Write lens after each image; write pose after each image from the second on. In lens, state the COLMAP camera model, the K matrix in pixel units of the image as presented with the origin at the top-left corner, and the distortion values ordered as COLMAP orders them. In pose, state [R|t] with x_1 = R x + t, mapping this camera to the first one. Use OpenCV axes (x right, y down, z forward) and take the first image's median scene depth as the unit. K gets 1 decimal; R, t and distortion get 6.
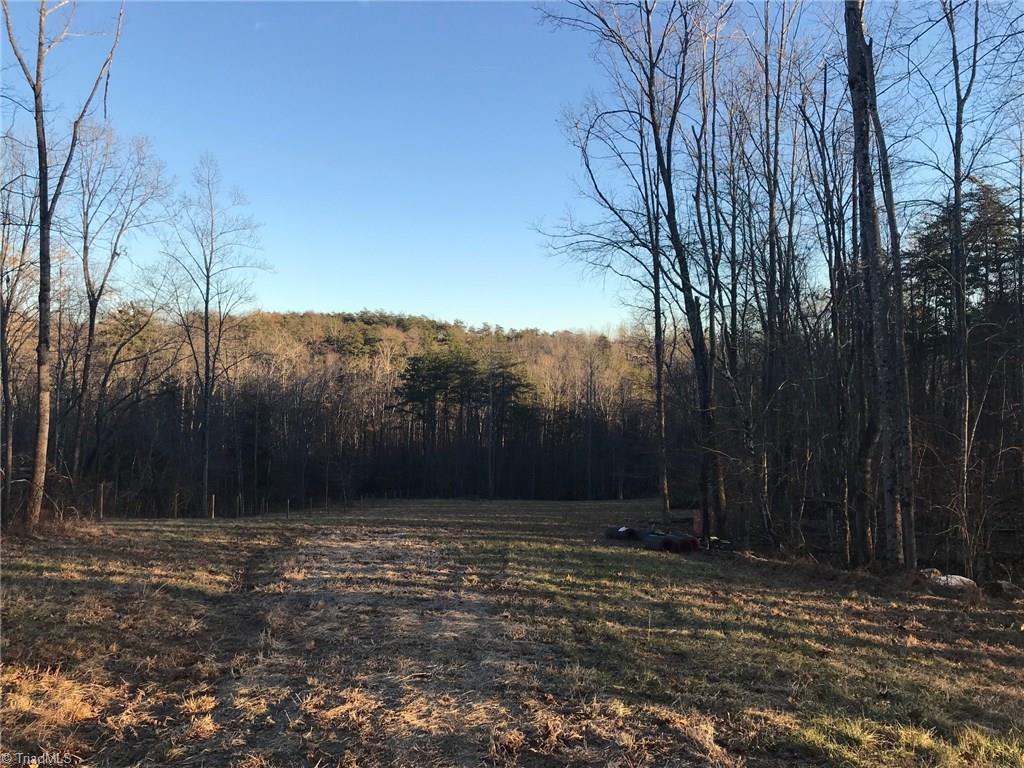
lens RADIAL K [[796.4, 0, 534.0], [0, 796.4, 380.9], [0, 0, 1]] dist [-0.006718, -0.011194]
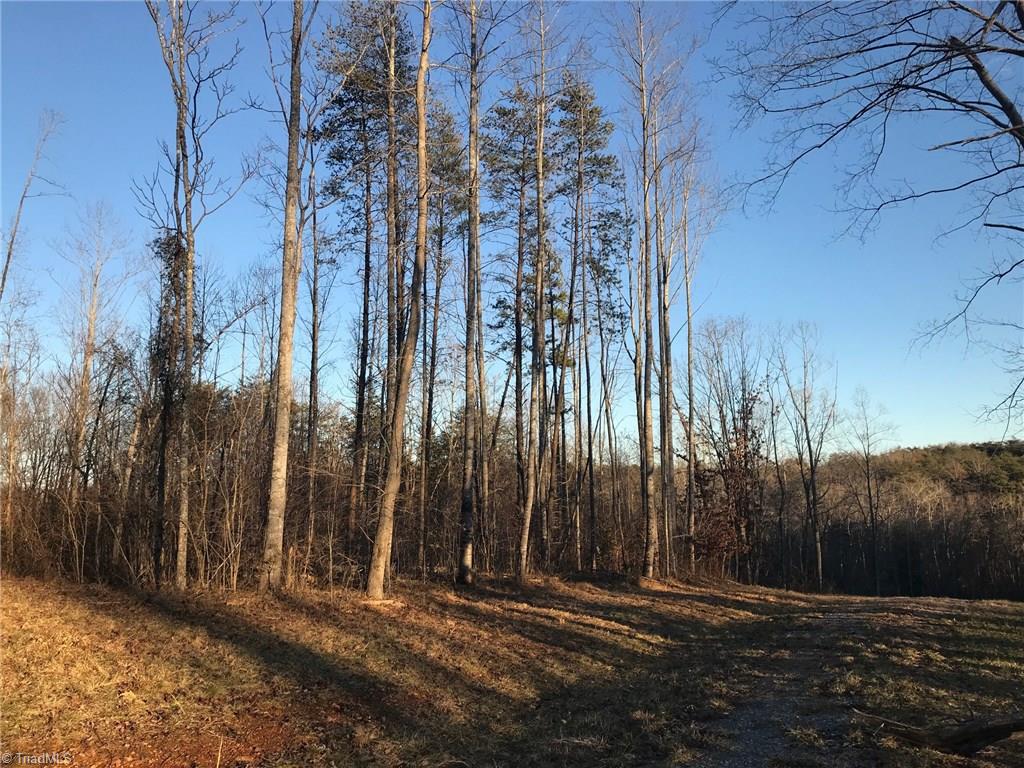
lens RADIAL K [[806.3, 0, 512.0], [0, 806.3, 384.0], [0, 0, 1]] dist [0.003958, -0.007687]
pose [[0.710469, -0.131257, -0.691379, 0.274087], [0.021094, 0.985982, -0.165511, -0.041015], [0.703412, 0.103006, 0.703279, -0.810114]]
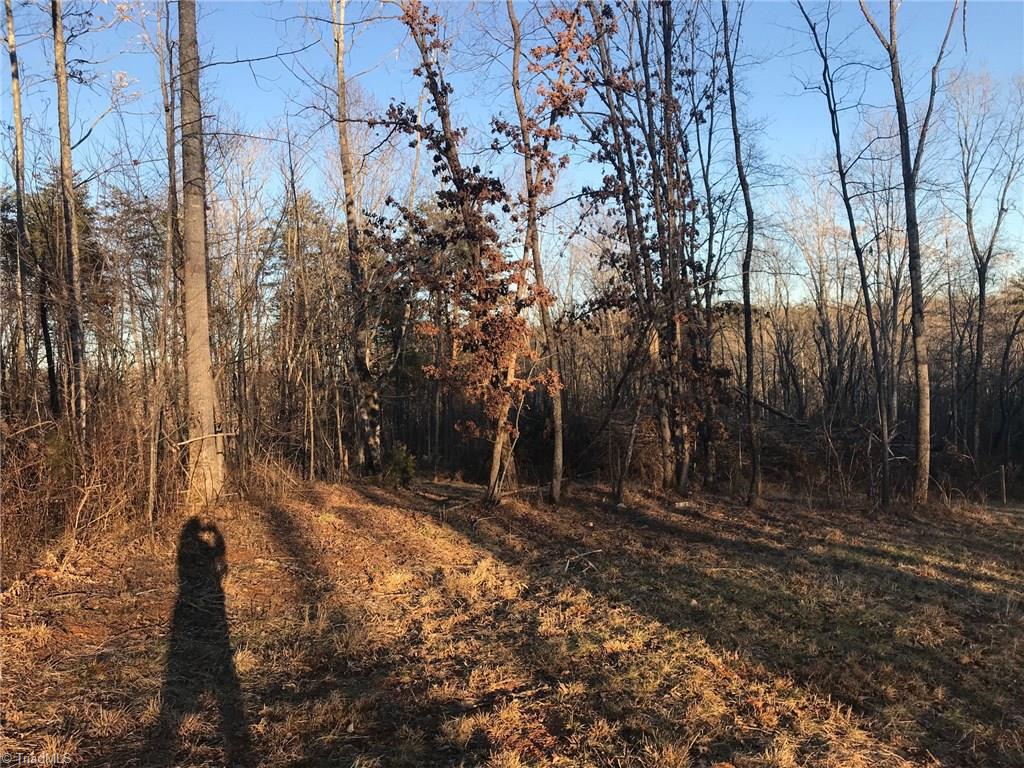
lens RADIAL K [[806.3, 0, 512.0], [0, 806.3, 384.0], [0, 0, 1]] dist [0.003958, -0.007687]
pose [[0.490507, -0.038840, -0.870571, -0.011942], [0.066306, 0.997774, -0.007156, 0.005839], [0.868911, -0.054214, 0.491991, 0.055576]]
